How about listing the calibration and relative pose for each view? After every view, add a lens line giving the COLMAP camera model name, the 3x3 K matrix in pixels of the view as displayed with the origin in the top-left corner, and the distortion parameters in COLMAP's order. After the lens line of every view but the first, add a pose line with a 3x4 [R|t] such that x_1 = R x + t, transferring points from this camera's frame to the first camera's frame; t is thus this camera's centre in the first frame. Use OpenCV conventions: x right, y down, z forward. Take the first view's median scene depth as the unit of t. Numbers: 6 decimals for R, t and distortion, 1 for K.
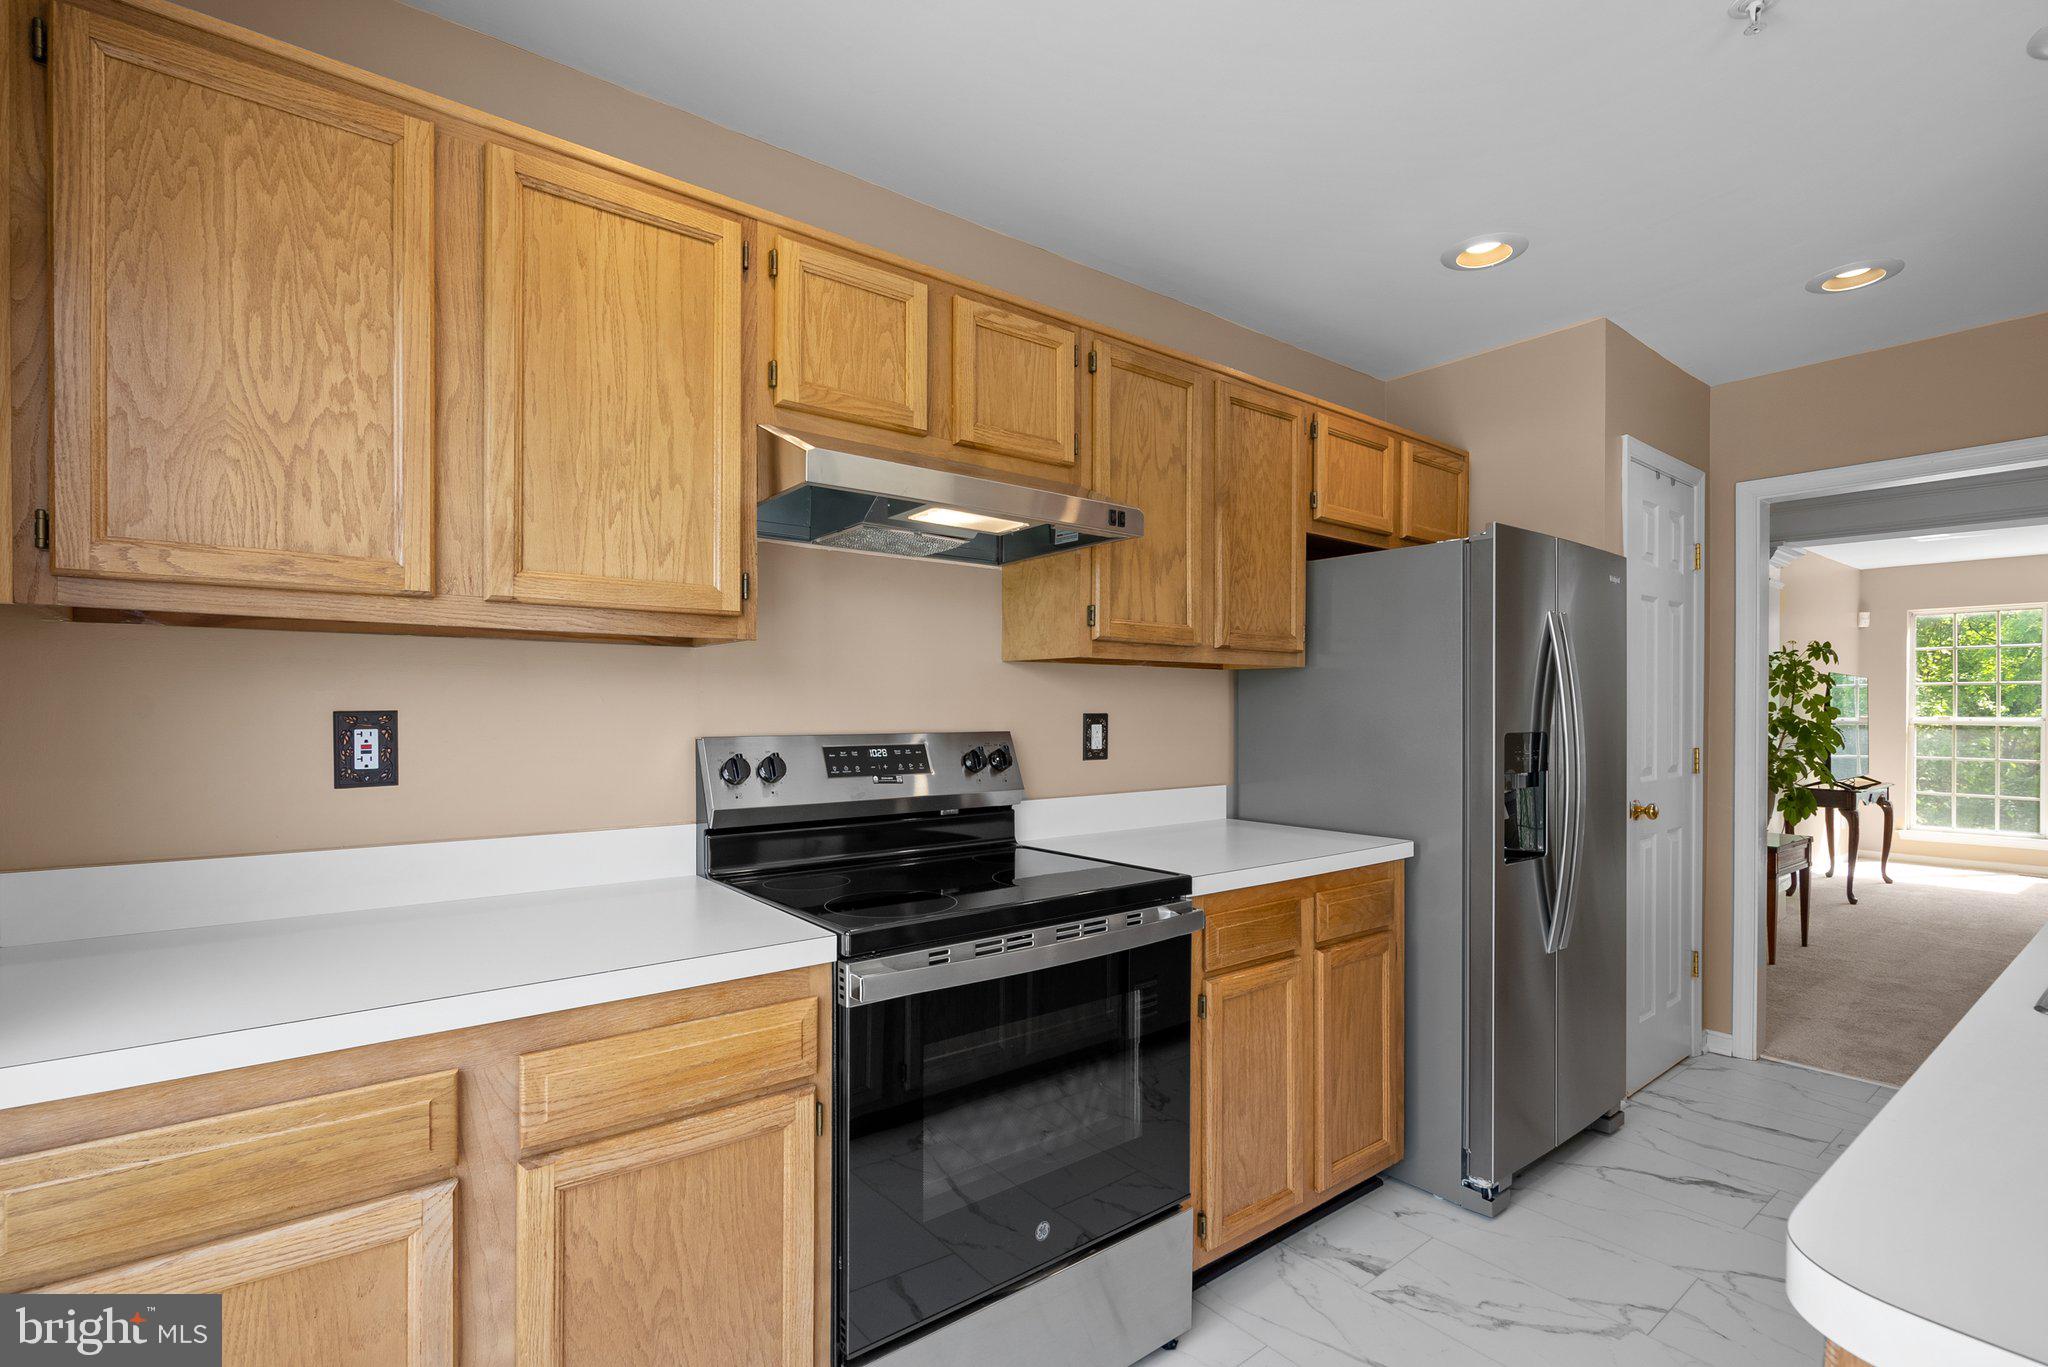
lens RADIAL K [[932.6, 0, 1008.0], [0, 932.6, 694.7], [0, 0, 1]] dist [-0.001156, -0.000118]
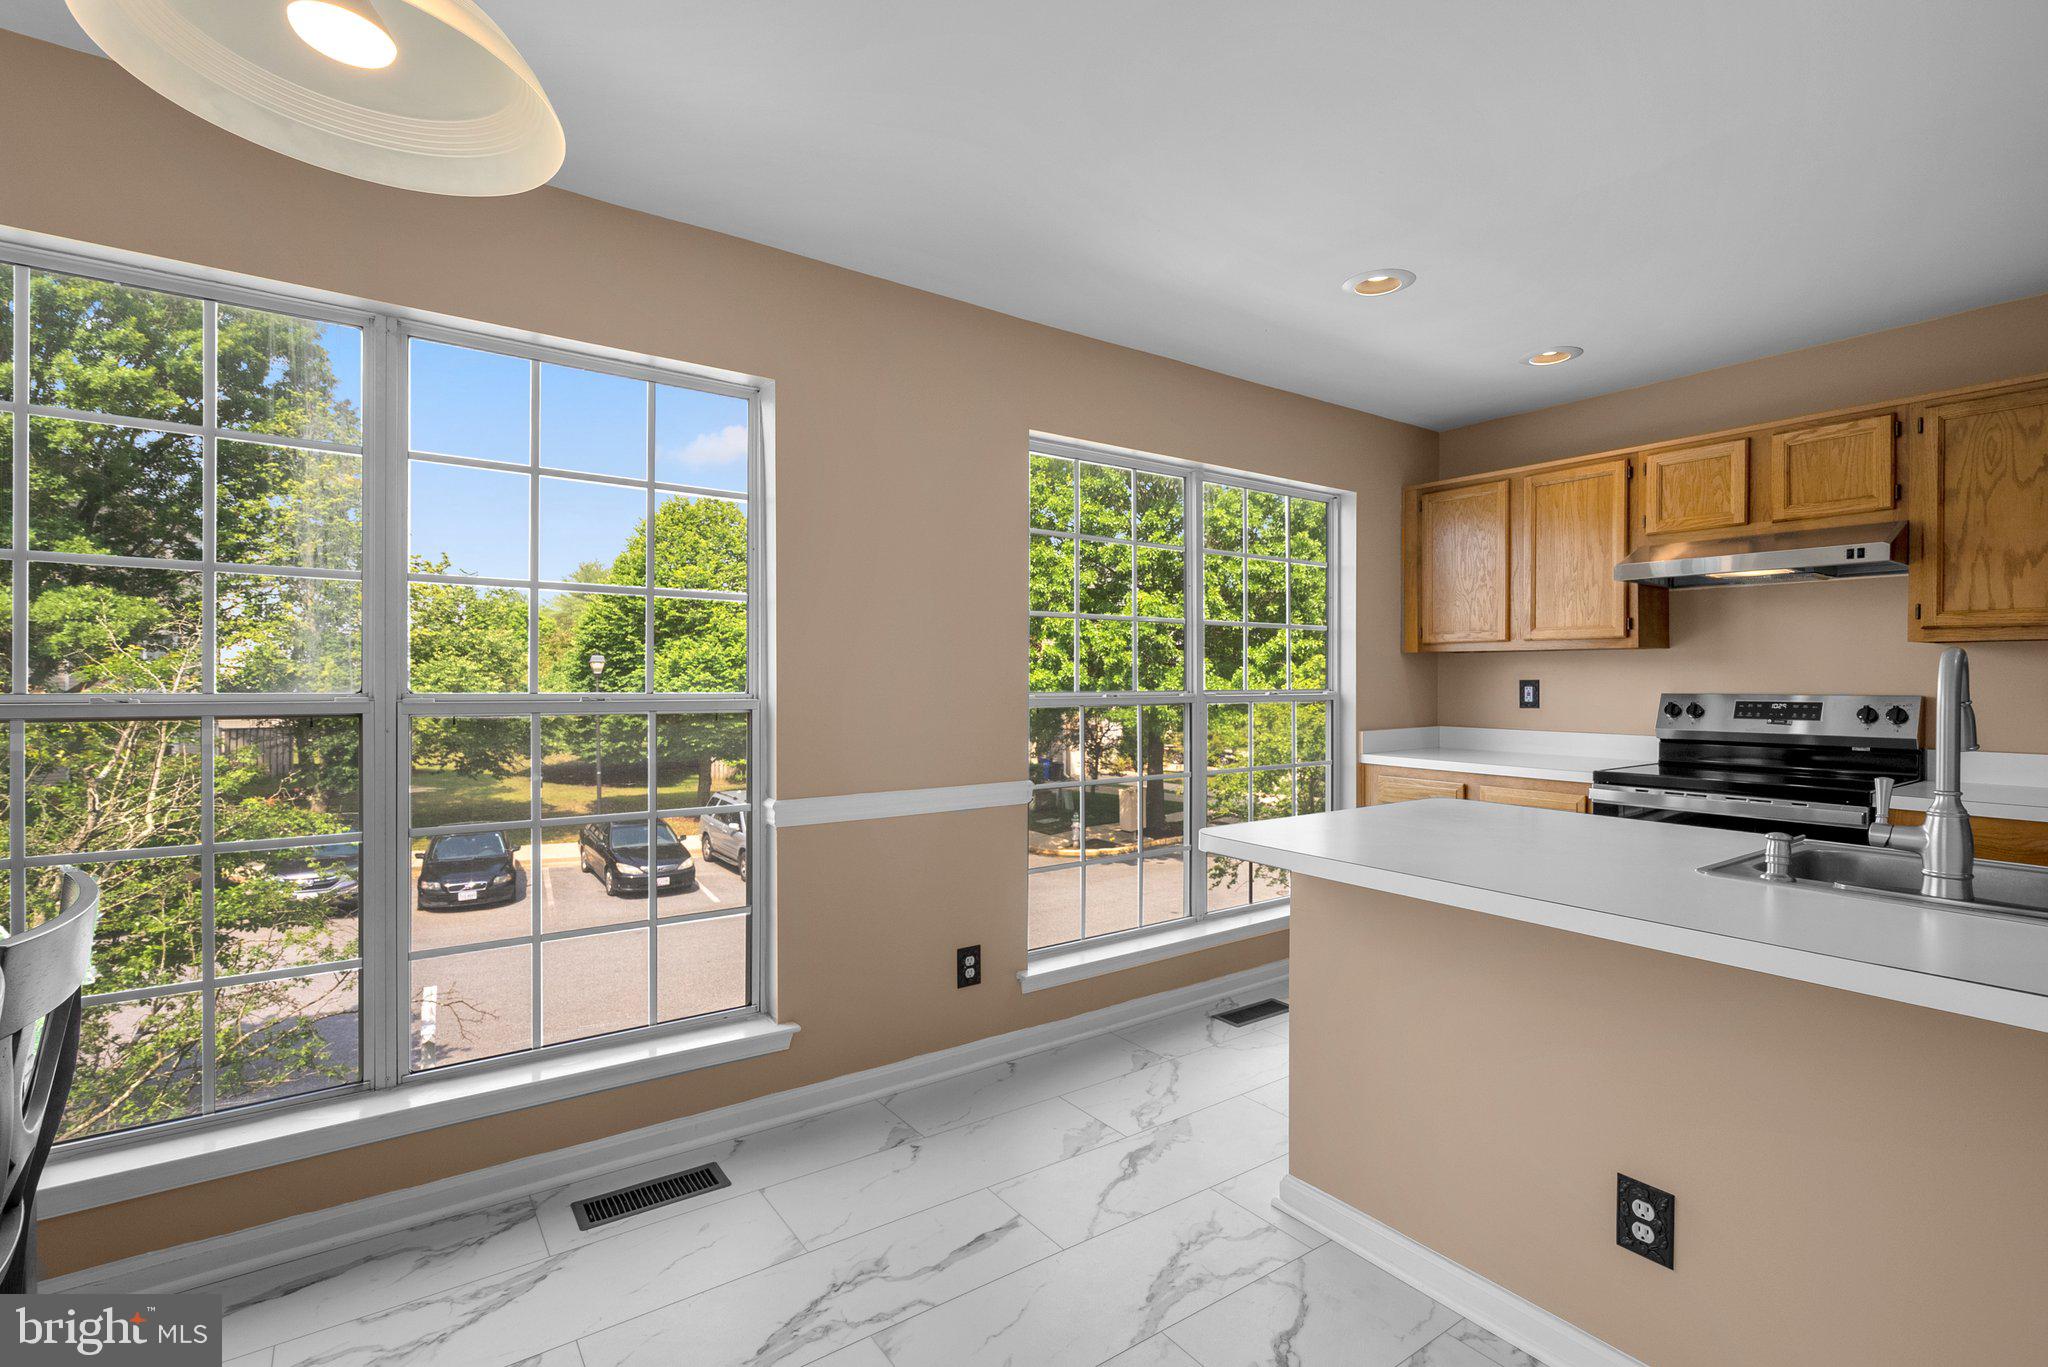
lens RADIAL K [[932.6, 0, 1019.2], [0, 932.6, 694.4], [0, 0, 1]] dist [-0.001156, -0.000118]
pose [[-0.036314, 0.009034, -0.999300, 1.688634], [0.004840, 0.999949, 0.008864, 0.022272], [0.999329, -0.004515, -0.036356, -0.308986]]
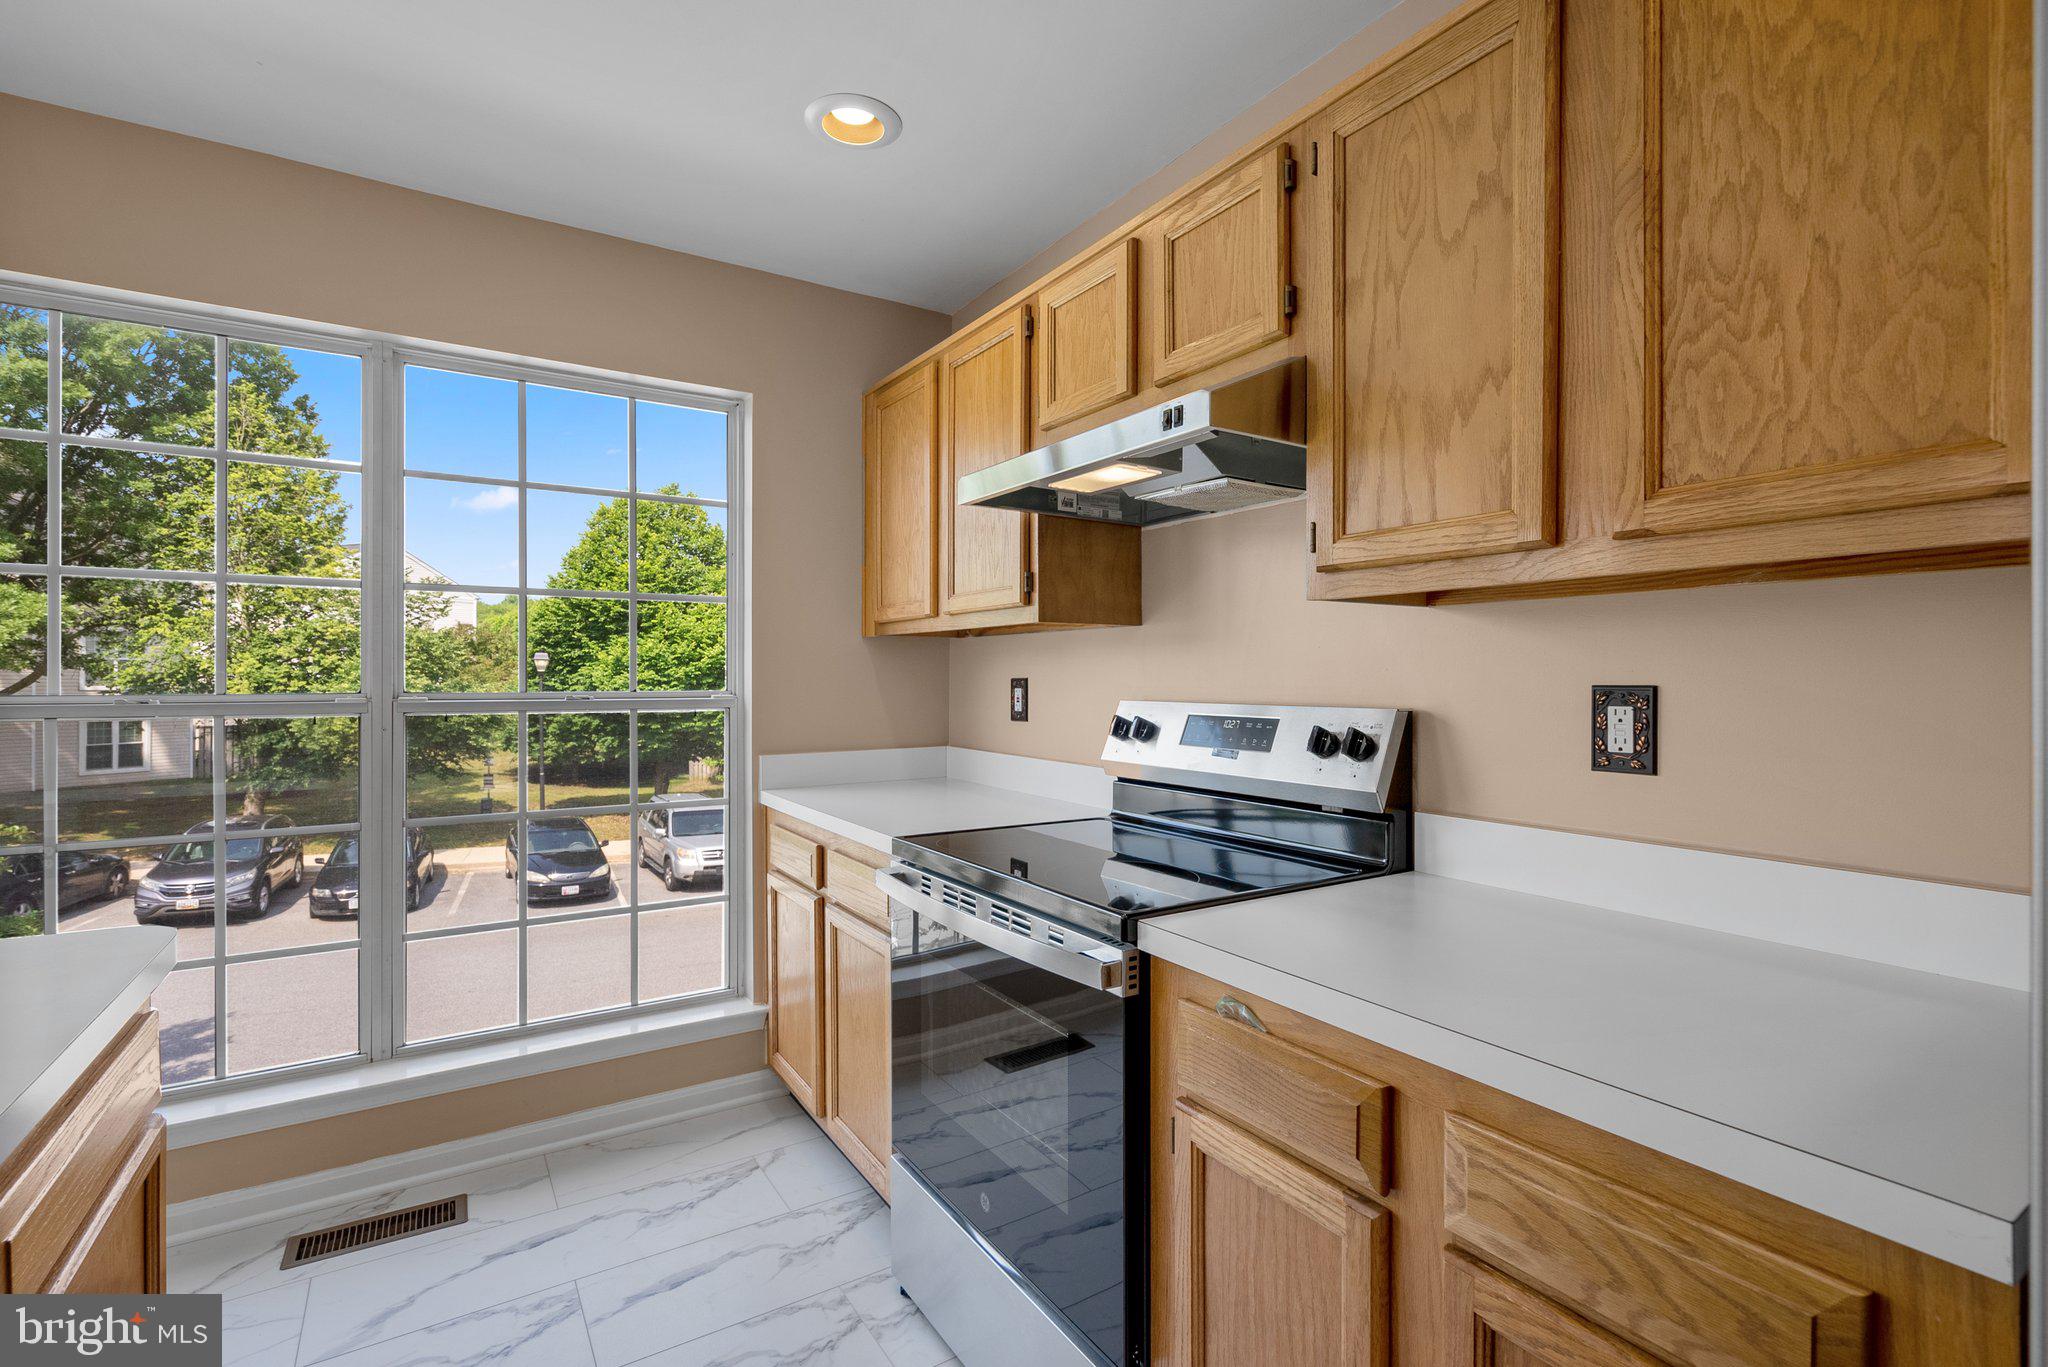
lens RADIAL K [[932.6, 0, 1017.9], [0, 932.6, 683.4], [0, 0, 1]] dist [-0.001156, -0.000118]
pose [[-0.087189, -0.001399, -0.996191, 0.871626], [0.003553, 0.999992, -0.001716, 0.024814], [0.996185, -0.003689, -0.087183, 0.942183]]
